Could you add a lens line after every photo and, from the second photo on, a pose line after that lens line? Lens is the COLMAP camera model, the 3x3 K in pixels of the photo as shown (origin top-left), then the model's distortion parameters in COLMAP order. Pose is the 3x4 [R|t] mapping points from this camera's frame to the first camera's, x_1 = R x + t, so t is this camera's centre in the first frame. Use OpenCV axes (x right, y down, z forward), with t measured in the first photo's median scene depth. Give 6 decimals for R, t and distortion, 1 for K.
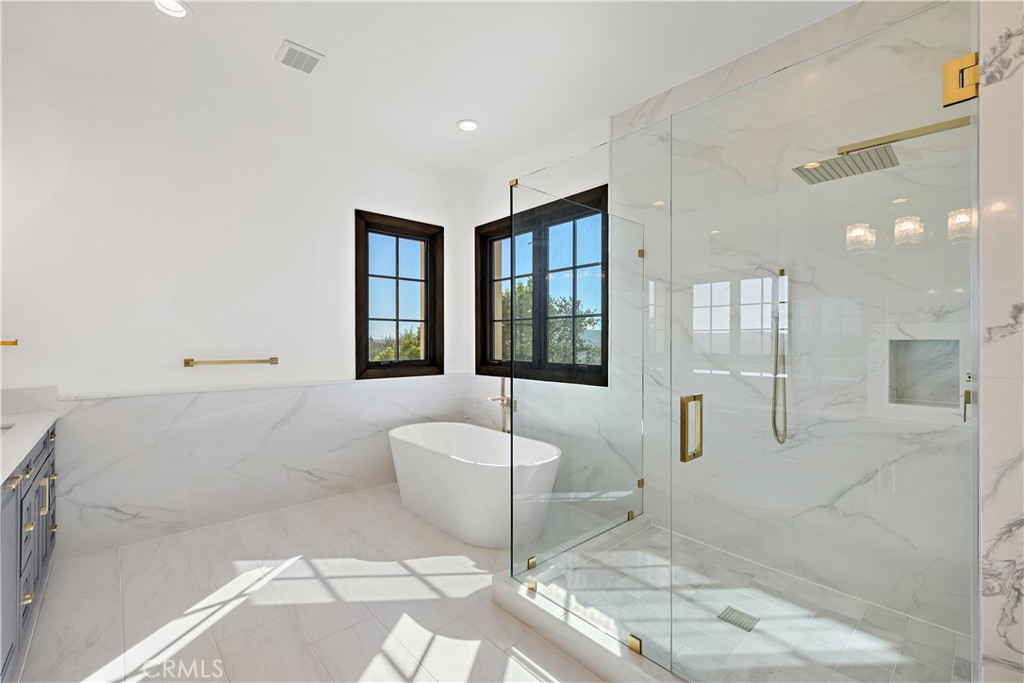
lens RADIAL K [[432.1, 0, 506.5], [0, 432.1, 343.2], [0, 0, 1]] dist [-0.001579, -0.000086]
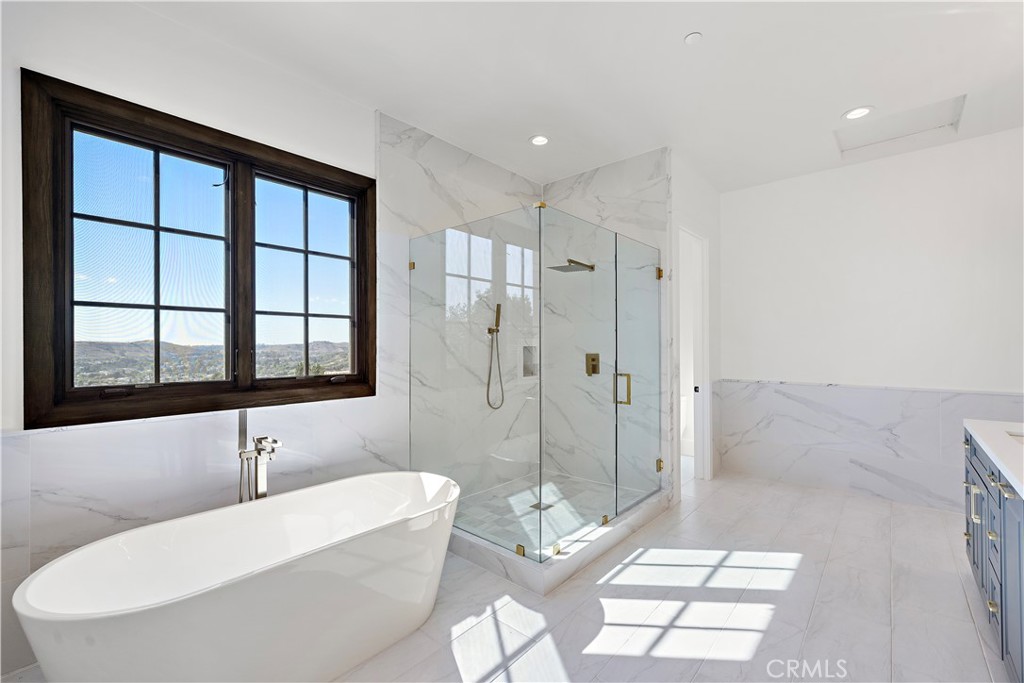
lens RADIAL K [[432.1, 0, 506.5], [0, 432.1, 343.2], [0, 0, 1]] dist [-0.001579, -0.000086]
pose [[-0.106349, 0.000943, 0.994328, -0.826927], [0.003291, 0.999994, -0.000597, -0.013666], [-0.994323, 0.003209, -0.106352, 0.929074]]
